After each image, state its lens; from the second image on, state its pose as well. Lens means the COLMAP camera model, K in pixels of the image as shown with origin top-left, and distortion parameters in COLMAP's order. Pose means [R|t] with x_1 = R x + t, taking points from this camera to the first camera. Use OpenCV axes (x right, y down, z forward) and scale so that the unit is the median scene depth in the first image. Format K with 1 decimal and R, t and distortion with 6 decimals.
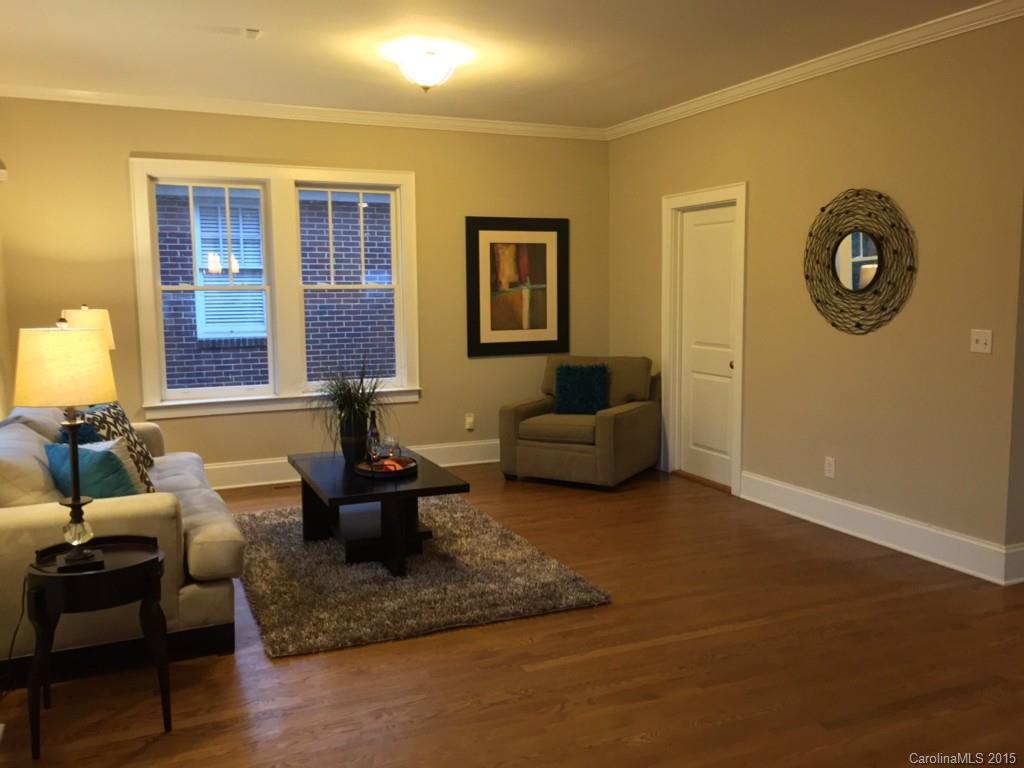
lens RADIAL K [[869.0, 0, 514.0], [0, 869.0, 386.2], [0, 0, 1]] dist [0.095617, -0.142864]
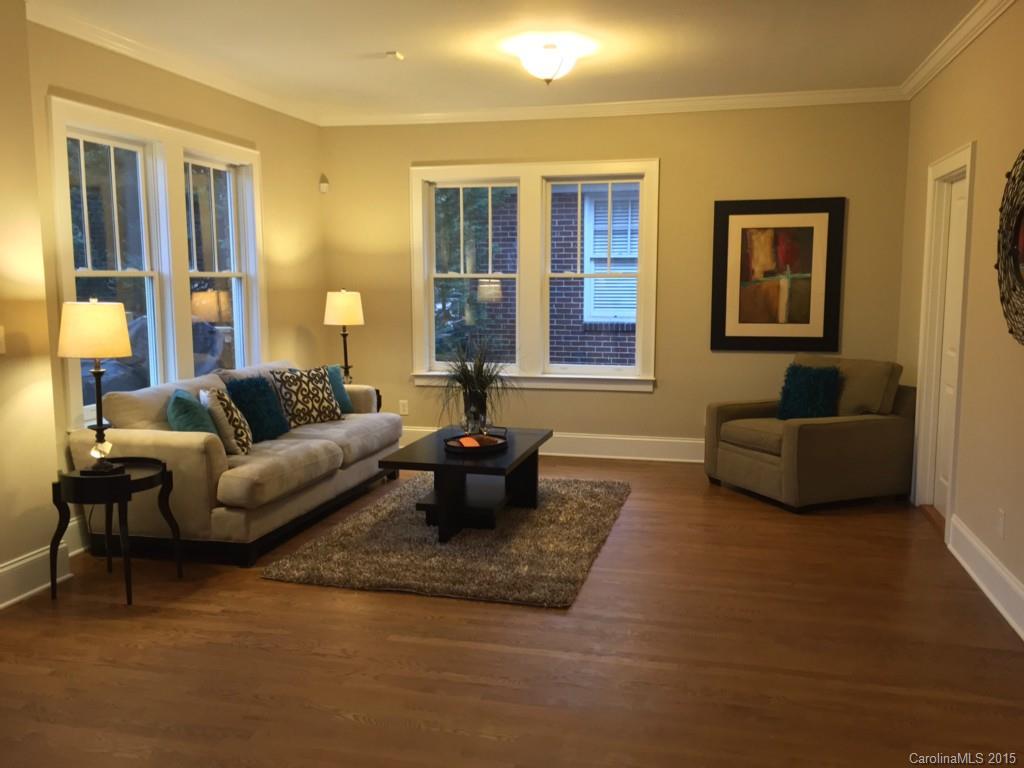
lens RADIAL K [[869.0, 0, 514.0], [0, 869.0, 386.2], [0, 0, 1]] dist [0.095617, -0.142864]
pose [[0.794312, 0.085452, -0.601470, 0.360007], [-0.076525, 0.996246, 0.040479, -0.016874], [0.602671, 0.013874, 0.797869, 0.116534]]
